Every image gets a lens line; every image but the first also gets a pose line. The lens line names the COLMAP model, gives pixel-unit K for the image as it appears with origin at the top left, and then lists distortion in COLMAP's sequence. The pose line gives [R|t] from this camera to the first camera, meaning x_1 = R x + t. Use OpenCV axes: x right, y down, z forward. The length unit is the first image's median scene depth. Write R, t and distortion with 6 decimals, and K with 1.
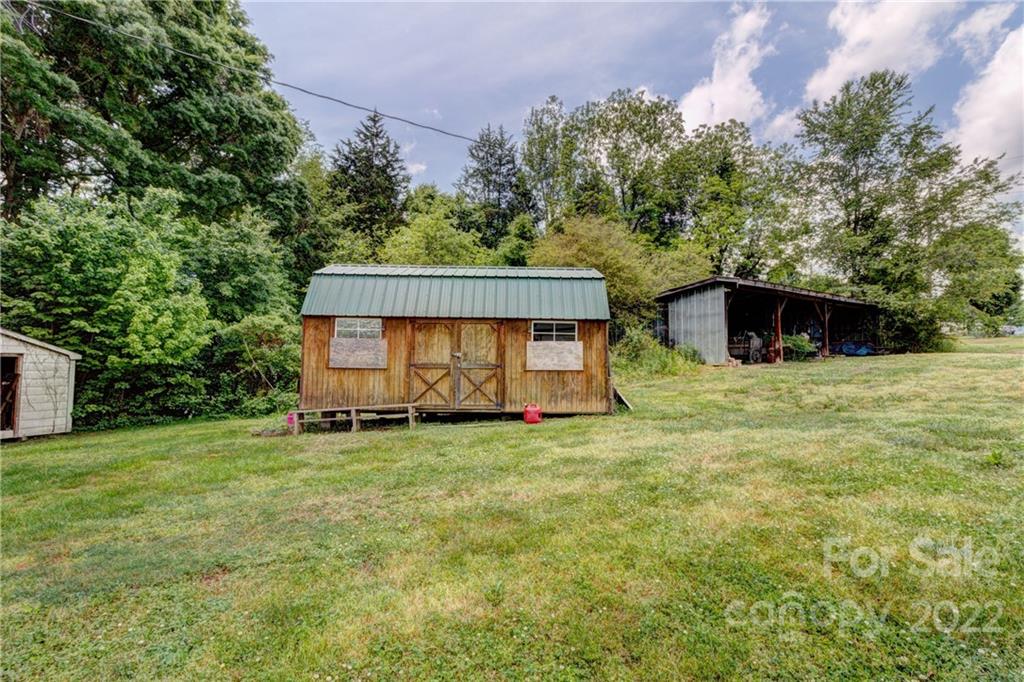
lens RADIAL K [[474.8, 0, 514.1], [0, 474.8, 339.6], [0, 0, 1]] dist [-0.002584, 0.000079]
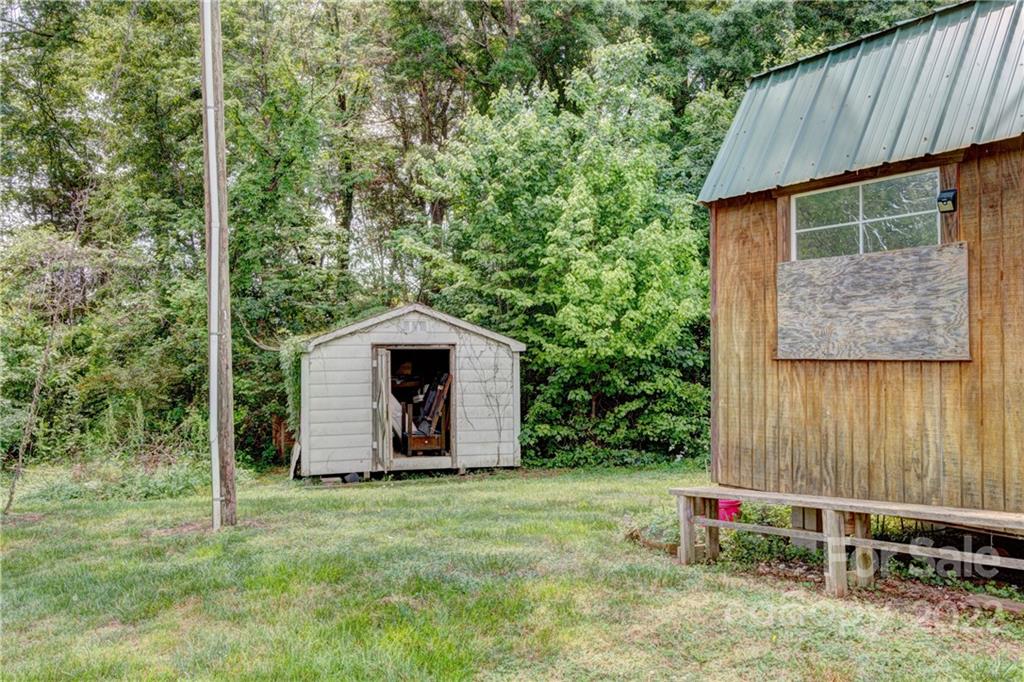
lens RADIAL K [[800.8, 0, 513.1], [0, 800.8, 337.2], [0, 0, 1]] dist [-0.002825, 0.003225]
pose [[0.523275, -0.035010, -0.851445, -0.025848], [0.056902, 0.998361, -0.006080, 0.028597], [0.850262, -0.045268, 0.524409, 0.433896]]
